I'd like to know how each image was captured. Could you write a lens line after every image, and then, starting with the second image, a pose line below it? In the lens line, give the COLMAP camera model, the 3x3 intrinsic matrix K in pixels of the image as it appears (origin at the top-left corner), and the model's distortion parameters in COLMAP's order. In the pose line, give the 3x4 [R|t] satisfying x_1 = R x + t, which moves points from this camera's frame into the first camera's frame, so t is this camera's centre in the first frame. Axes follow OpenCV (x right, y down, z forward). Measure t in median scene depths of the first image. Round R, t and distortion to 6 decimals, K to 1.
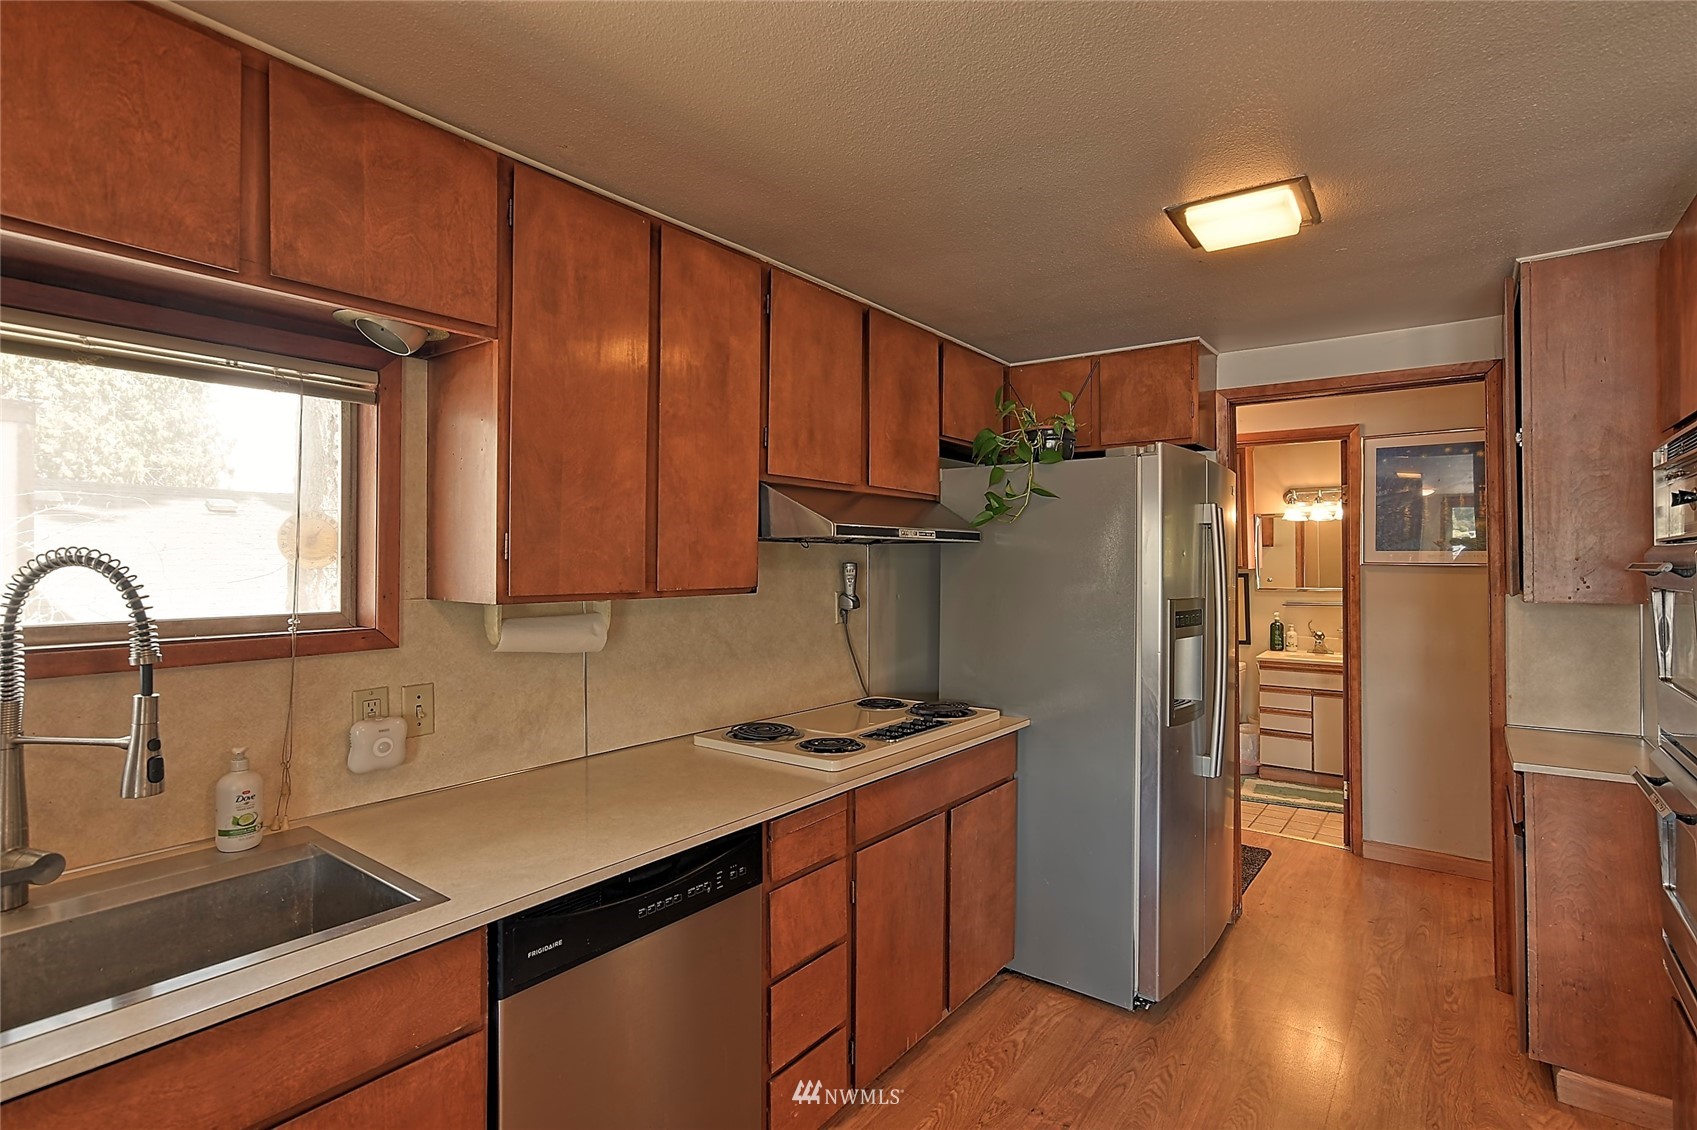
lens RADIAL K [[814.7, 0, 848.5], [0, 814.7, 565.0], [0, 0, 1]] dist [-0.091864, 0.087234]
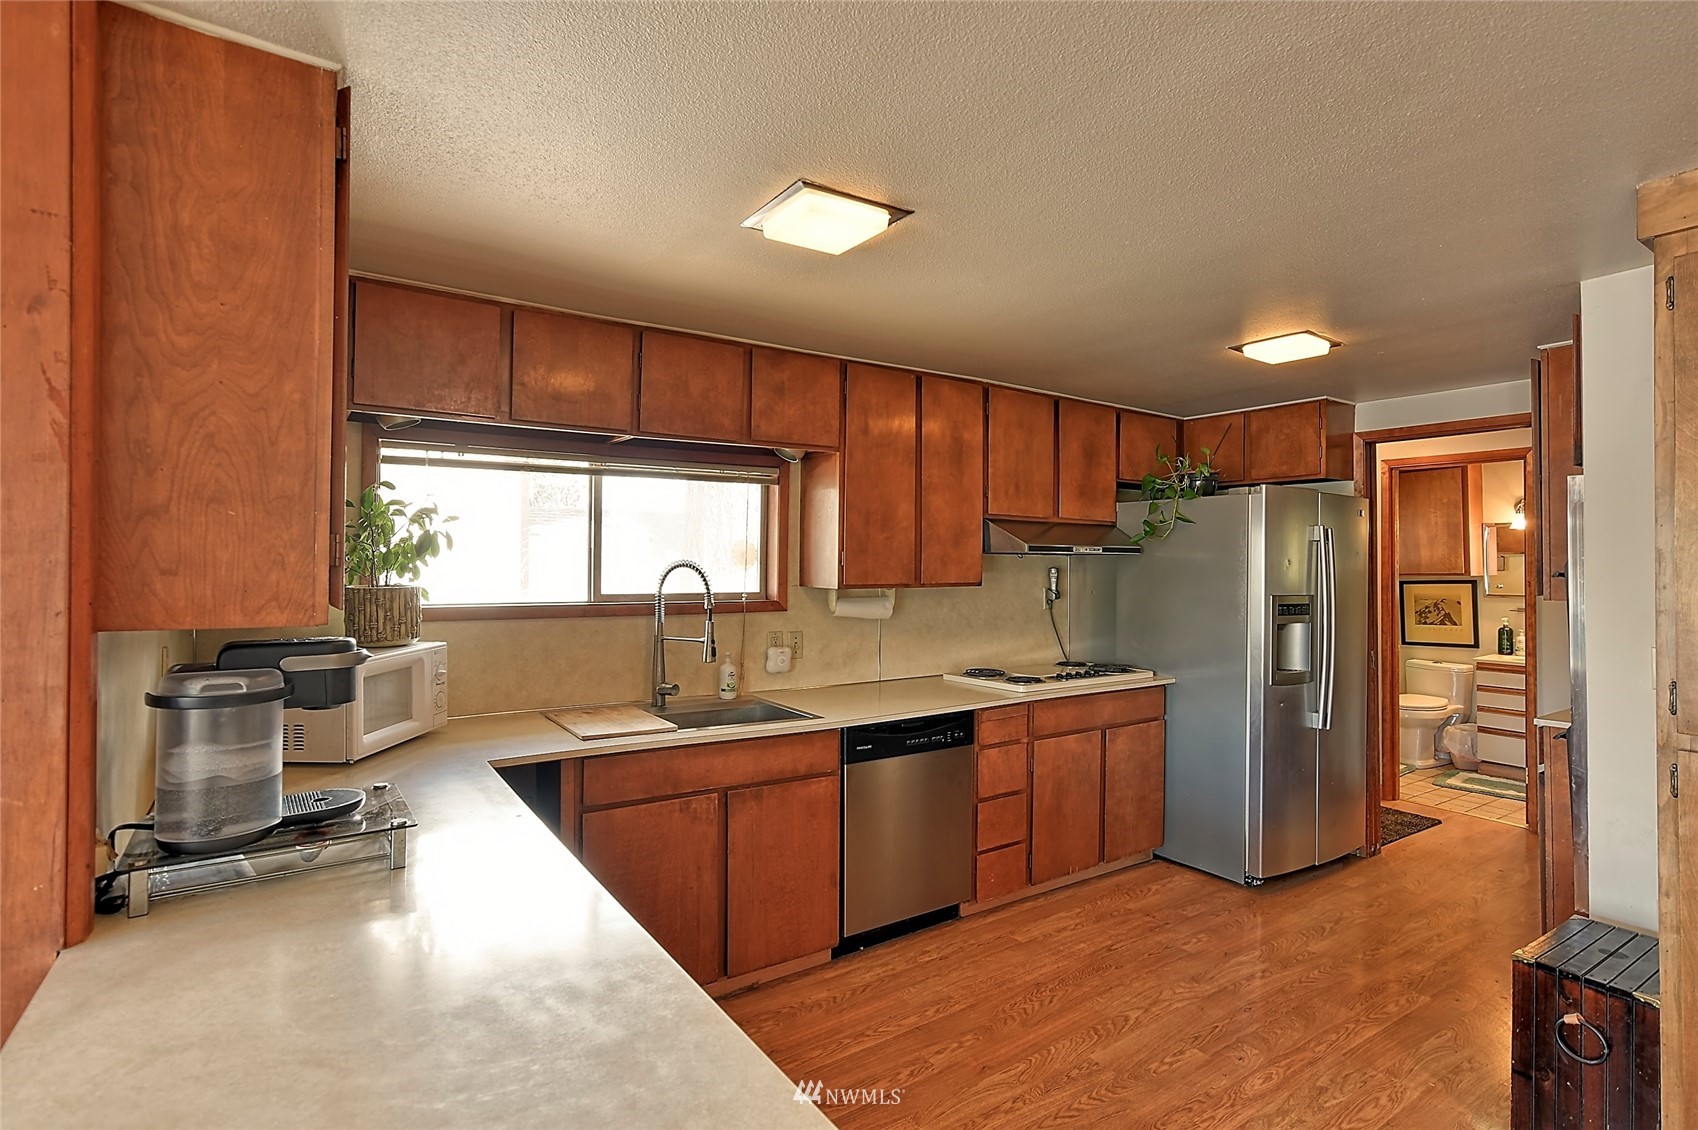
lens RADIAL K [[822.9, 0, 865.7], [0, 822.9, 565.7], [0, 0, 1]] dist [-0.038452, 0.028531]
pose [[0.950495, 0.005047, -0.310698, 0.198108], [-0.006155, 0.999978, -0.002588, -0.001265], [0.310678, 0.004372, 0.950505, -0.707862]]
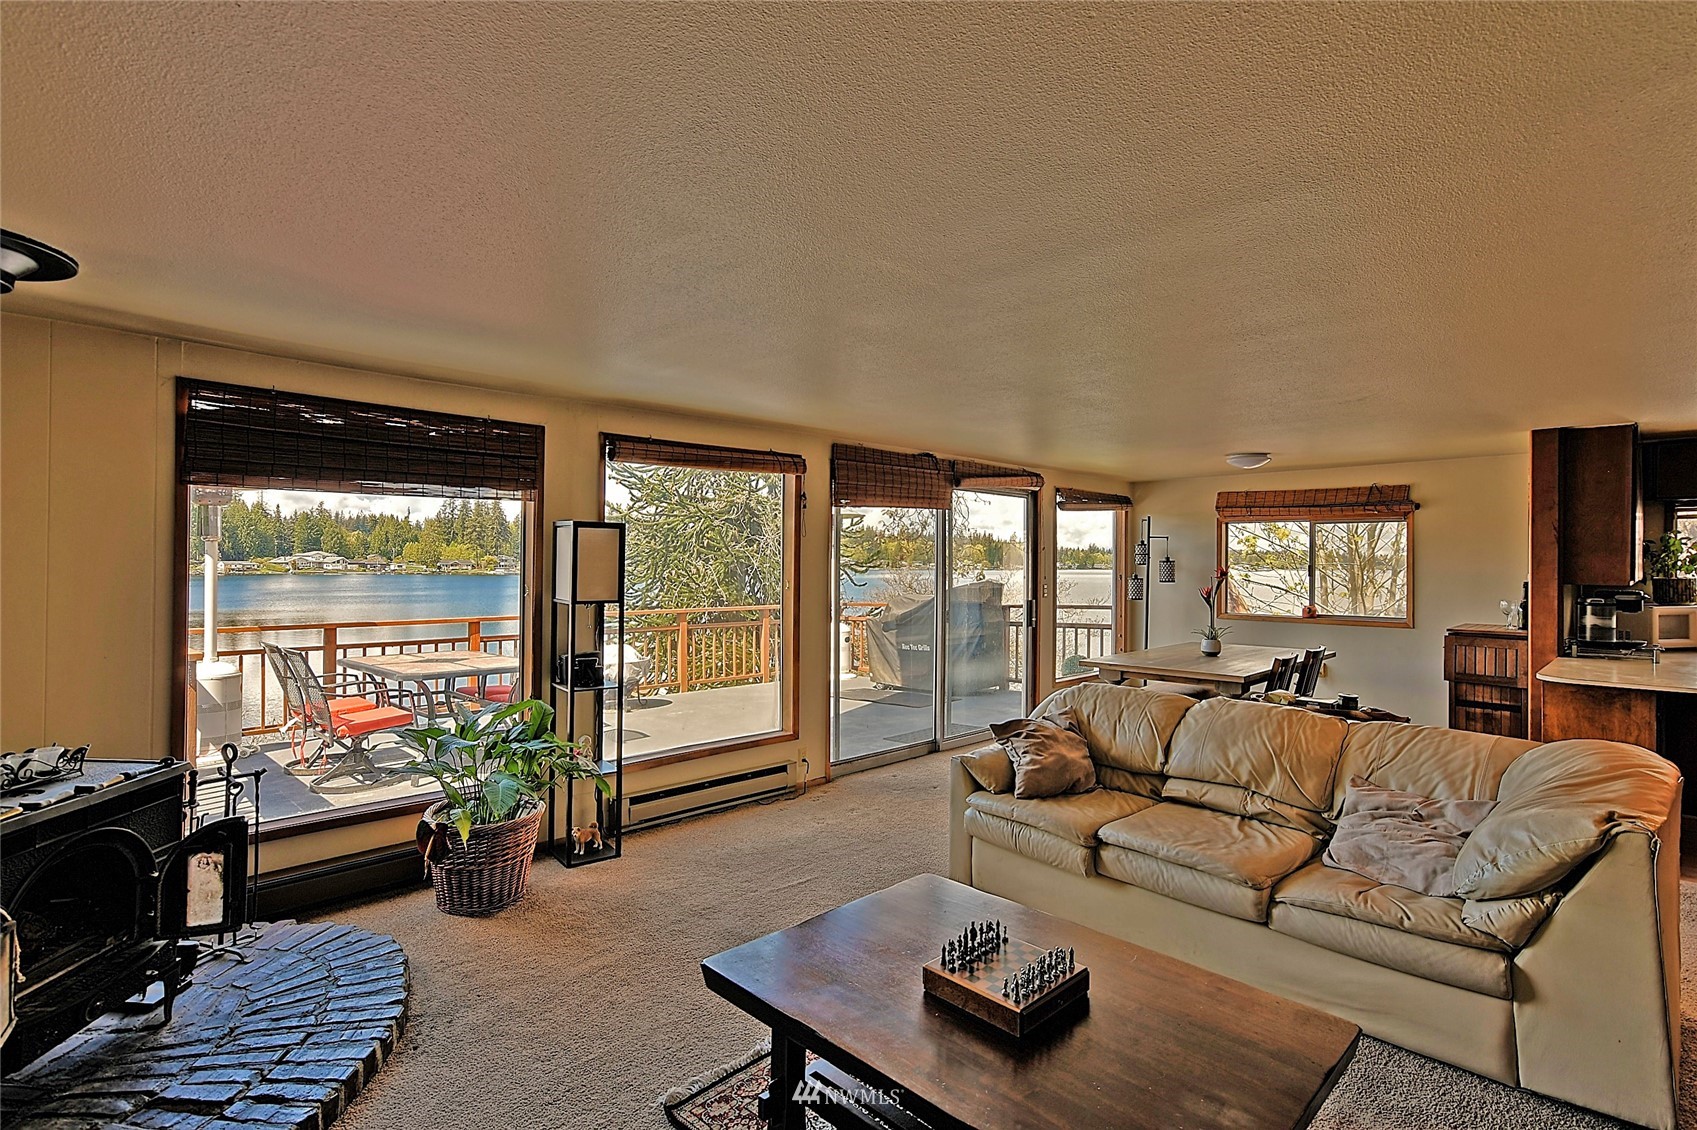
lens RADIAL K [[809.3, 0, 798.7], [0, 809.3, 560.3], [0, 0, 1]] dist [0.000168, 0.000172]
pose [[-0.171105, -0.002322, -0.985250, 2.177607], [-0.008257, 0.999965, -0.000922, -0.001147], [0.985218, 0.007978, -0.171118, -2.100514]]
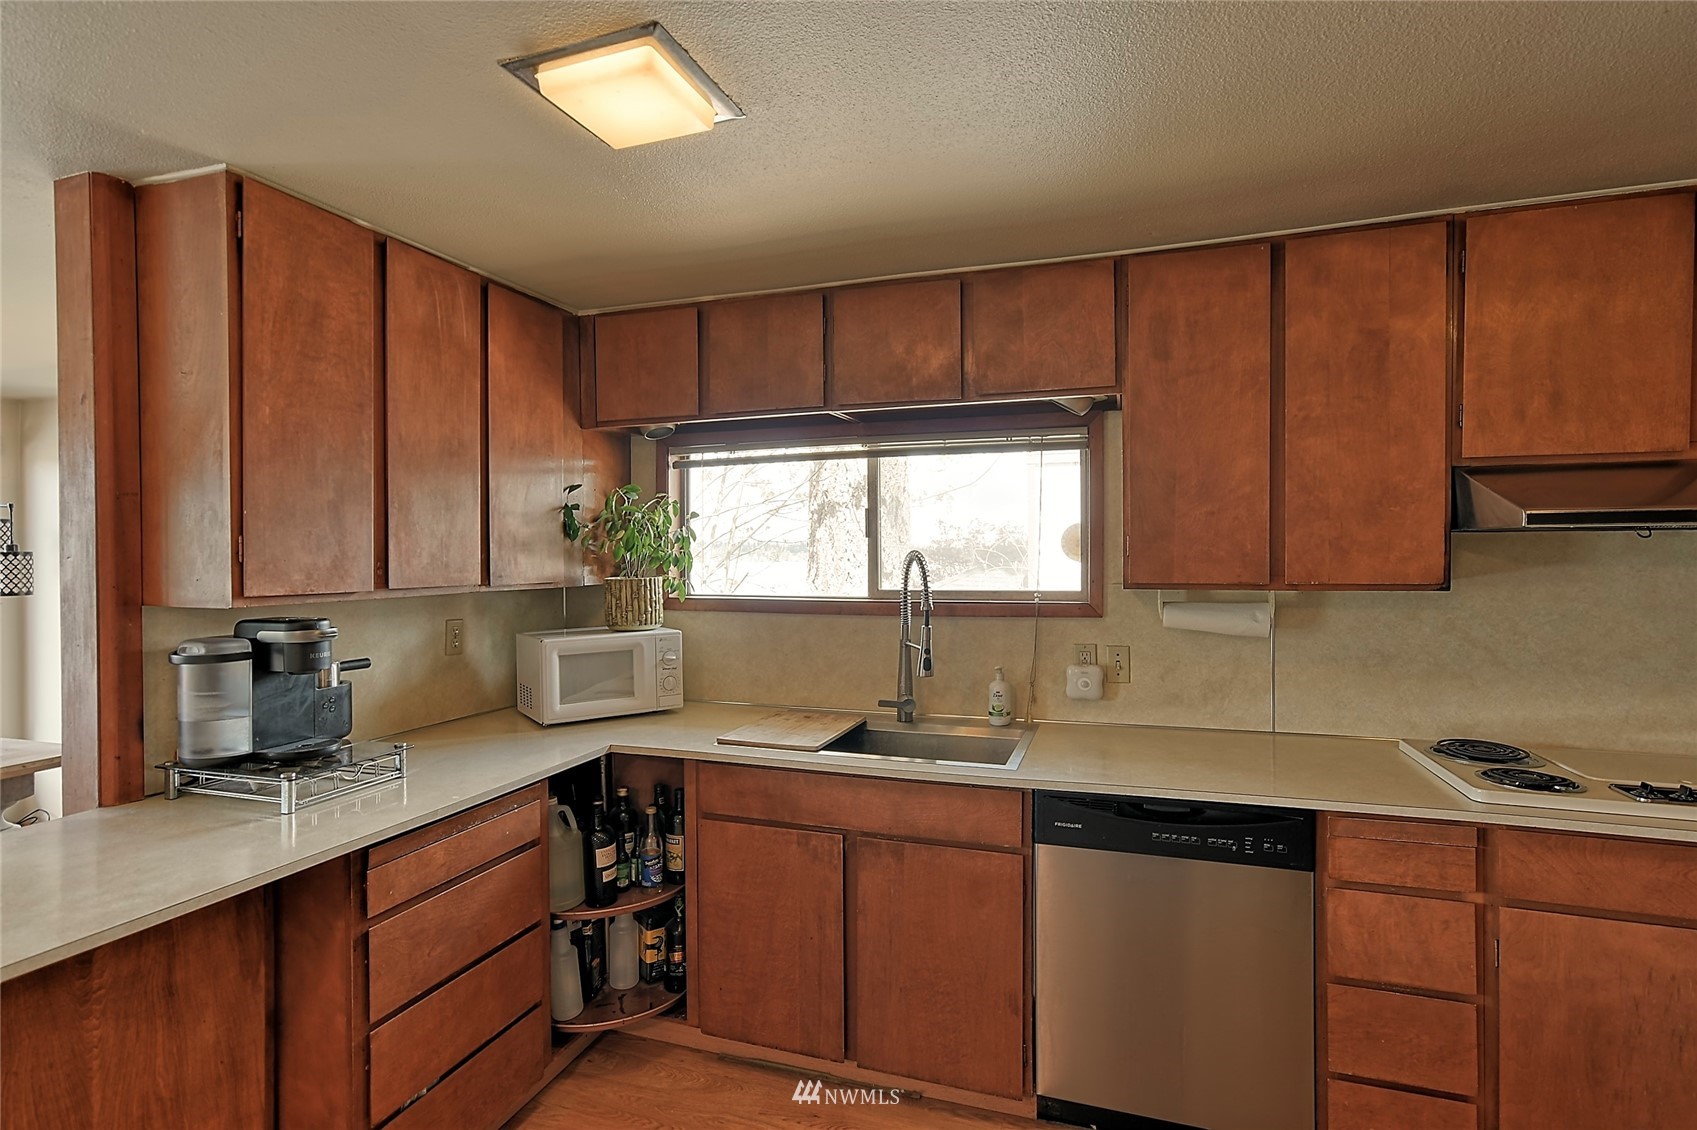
lens RADIAL K [[839.7, 0, 870.7], [0, 839.7, 564.1], [0, 0, 1]] dist [-0.010485, 0.018191]
pose [[0.332603, 0.011120, -0.943001, 0.597291], [0.001686, 0.999922, 0.012386, -0.008885], [0.943065, -0.005710, 0.332559, 0.098800]]
